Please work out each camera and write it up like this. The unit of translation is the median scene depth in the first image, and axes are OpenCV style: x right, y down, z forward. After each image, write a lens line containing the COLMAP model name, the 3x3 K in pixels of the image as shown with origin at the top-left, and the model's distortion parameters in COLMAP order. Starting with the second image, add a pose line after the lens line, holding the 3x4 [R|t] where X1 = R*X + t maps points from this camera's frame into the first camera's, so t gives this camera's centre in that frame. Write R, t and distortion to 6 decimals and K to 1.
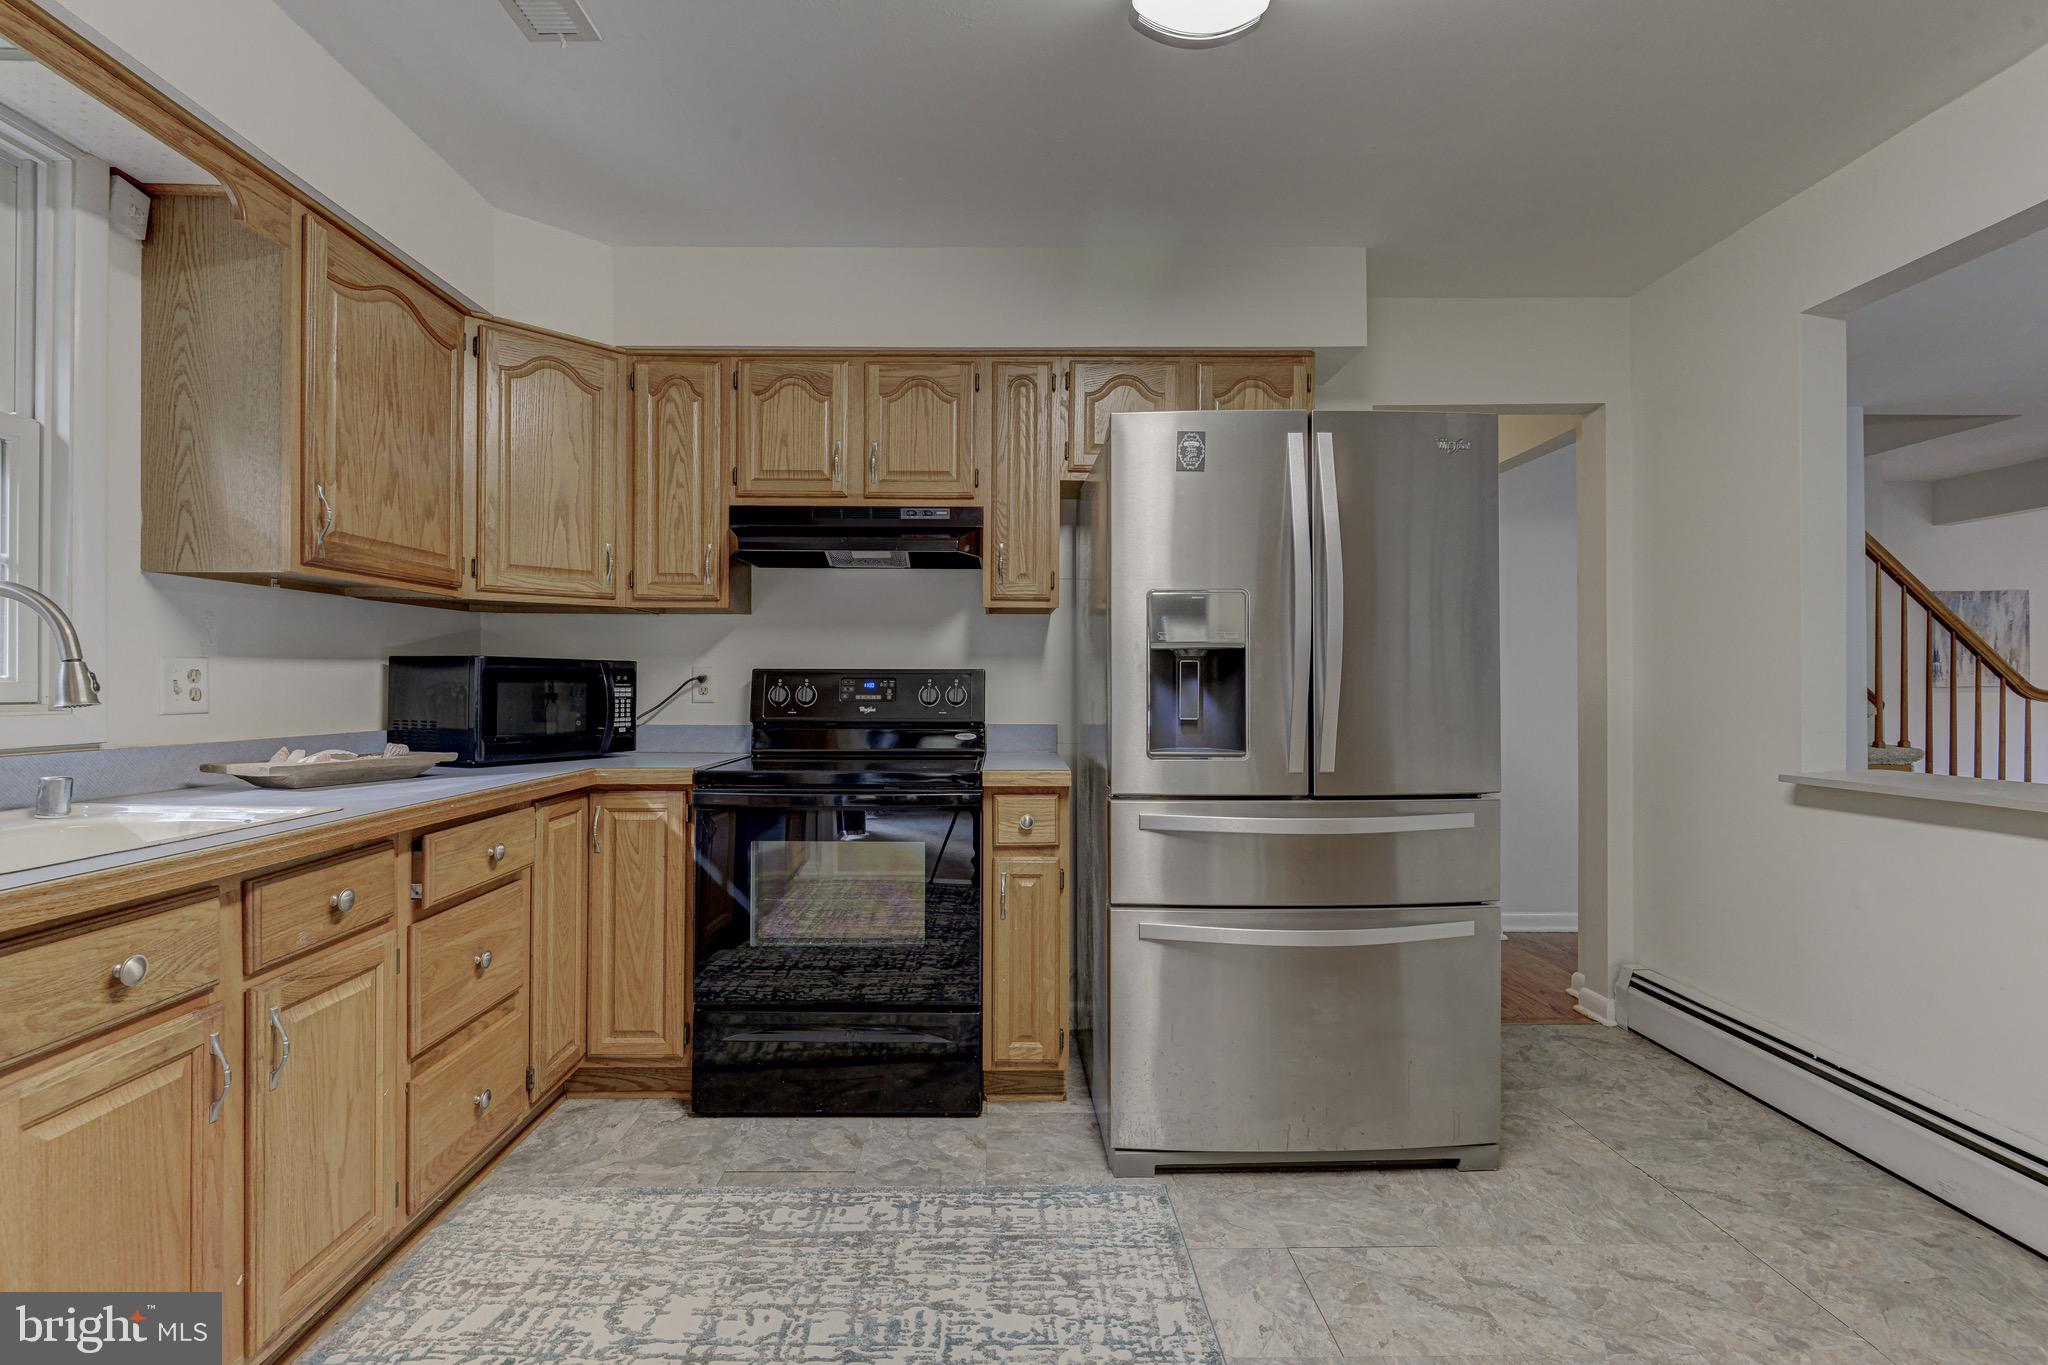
lens RADIAL K [[931.5, 0, 993.1], [0, 931.5, 678.6], [0, 0, 1]] dist [0.000746, -0.003587]
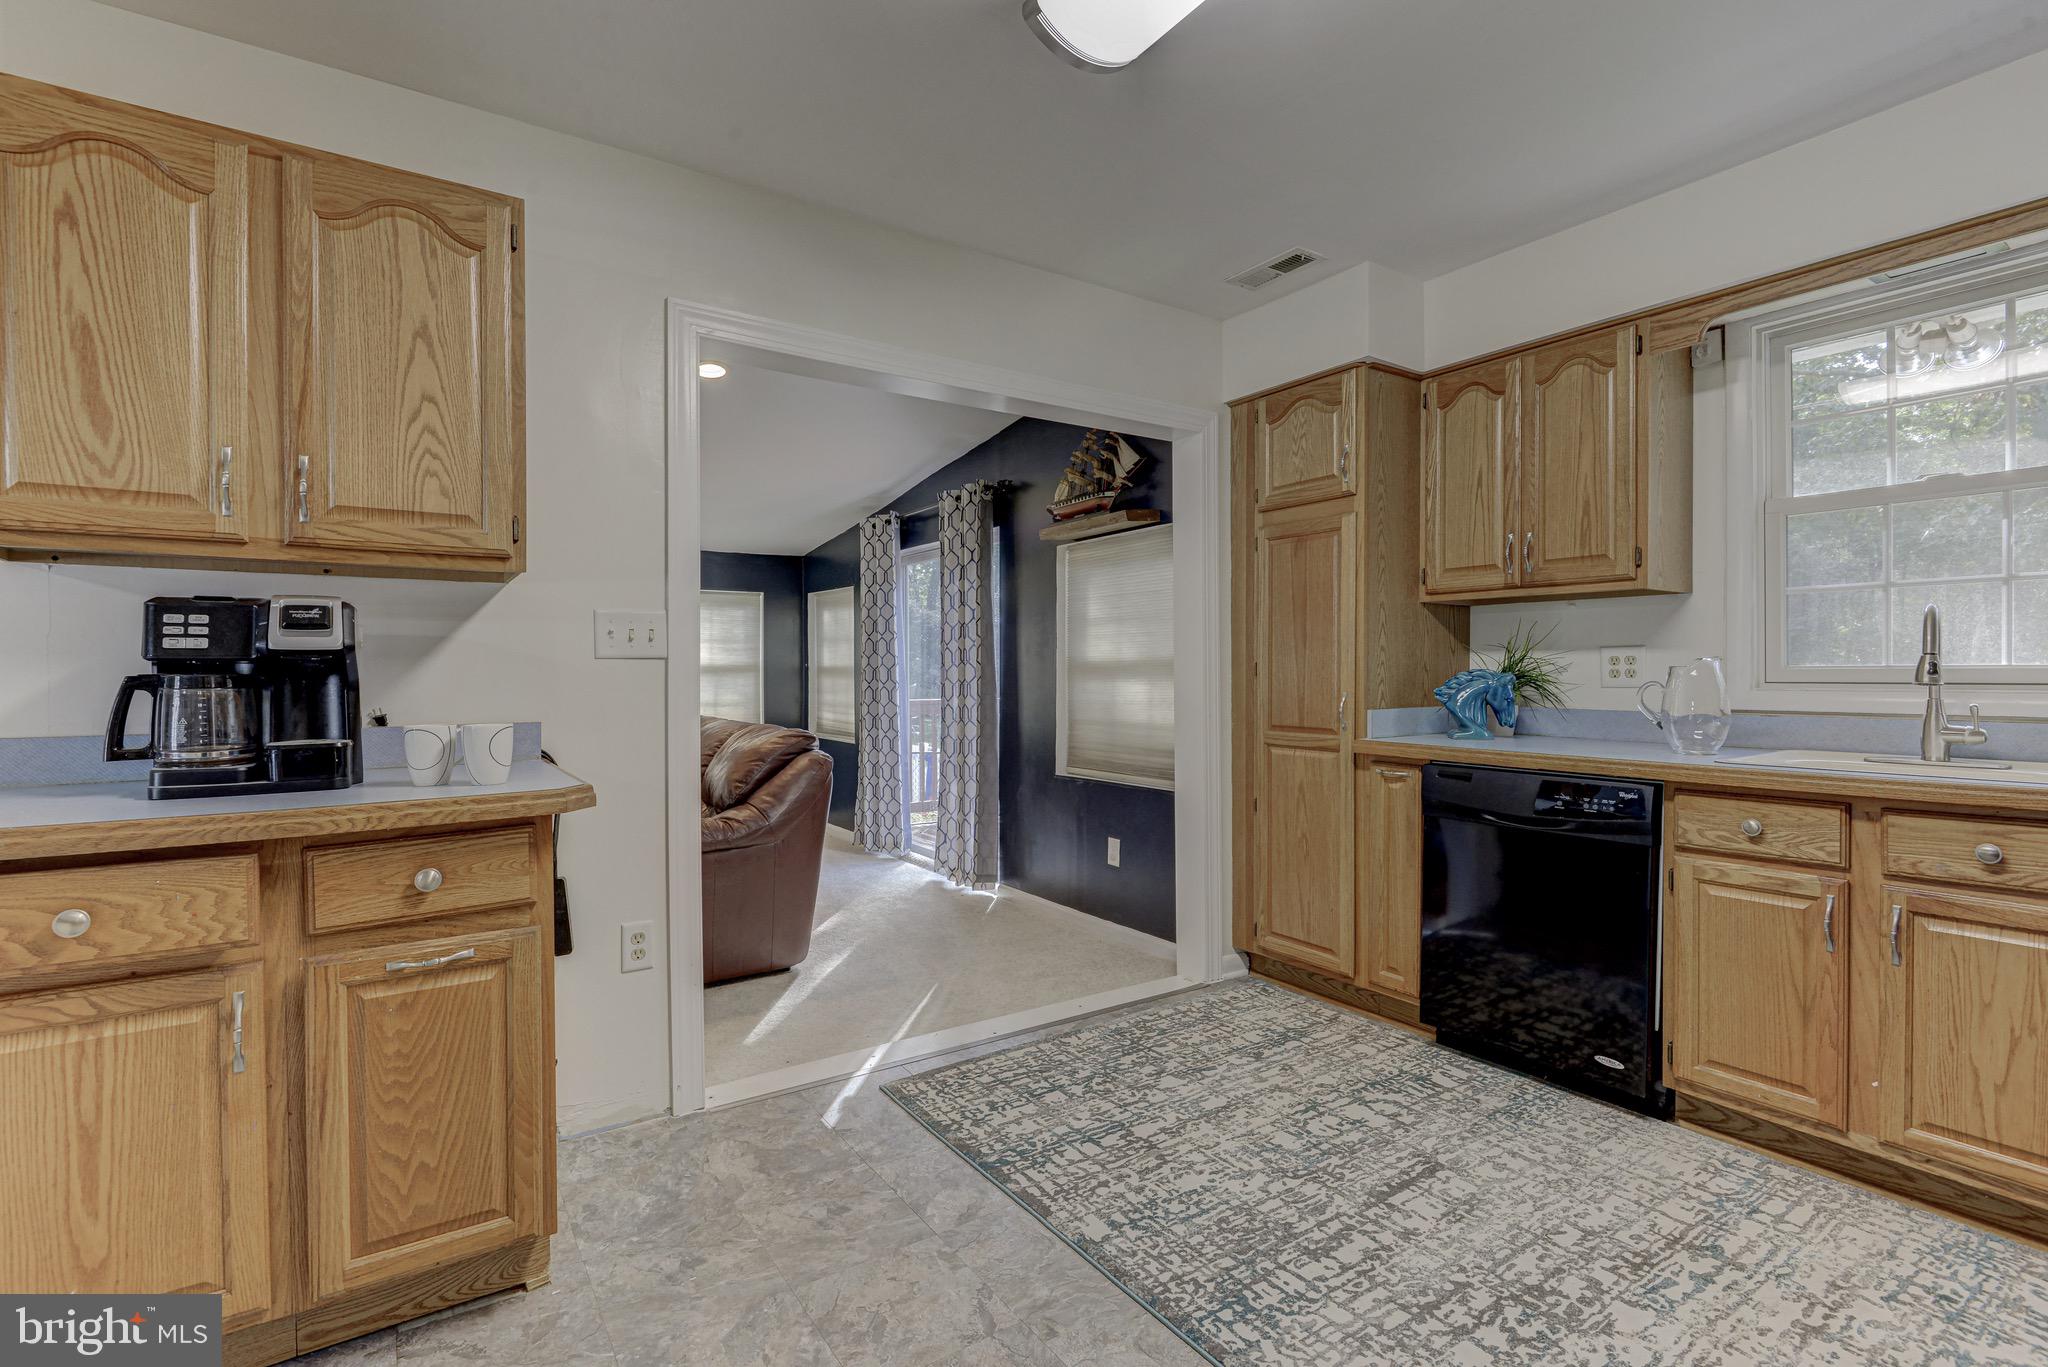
lens RADIAL K [[931.5, 0, 984.5], [0, 931.5, 678.2], [0, 0, 1]] dist [0.000746, -0.003587]
pose [[-0.844998, 0.005558, -0.534741, 0.727480], [0.006141, 0.999981, 0.000688, 0.005402], [0.534735, -0.002703, -0.845016, 0.955586]]
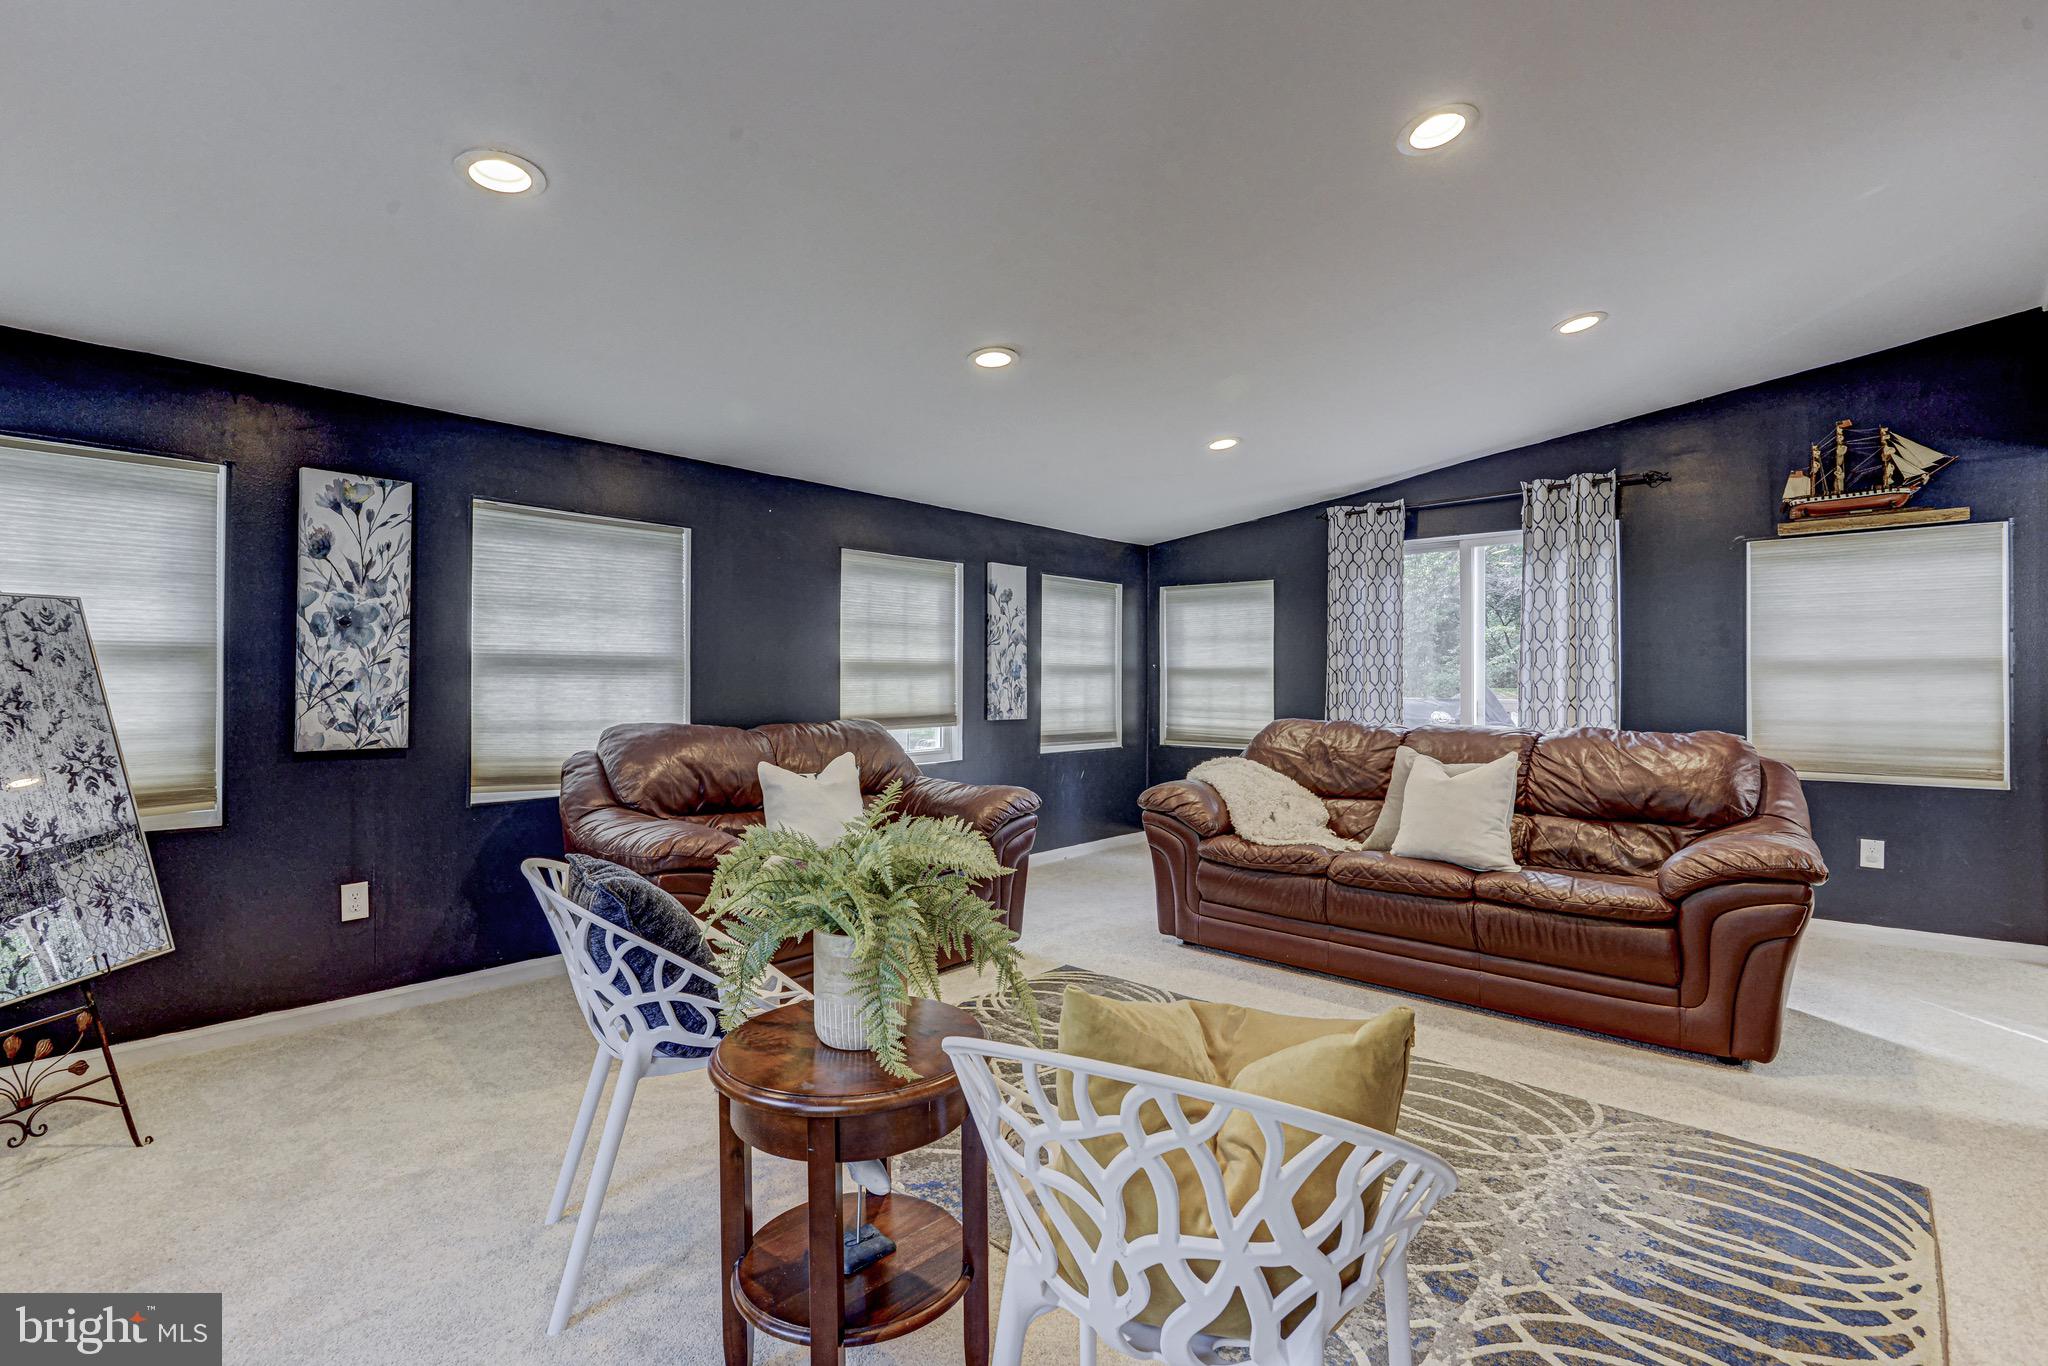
lens RADIAL K [[931.5, 0, 988.6], [0, 931.5, 685.2], [0, 0, 1]] dist [0.000746, -0.003587]
pose [[-0.675622, -0.000202, -0.737248, 2.132144], [0.001204, 0.999998, -0.001378, 0.023989], [0.737247, -0.001819, -0.675621, -0.616751]]
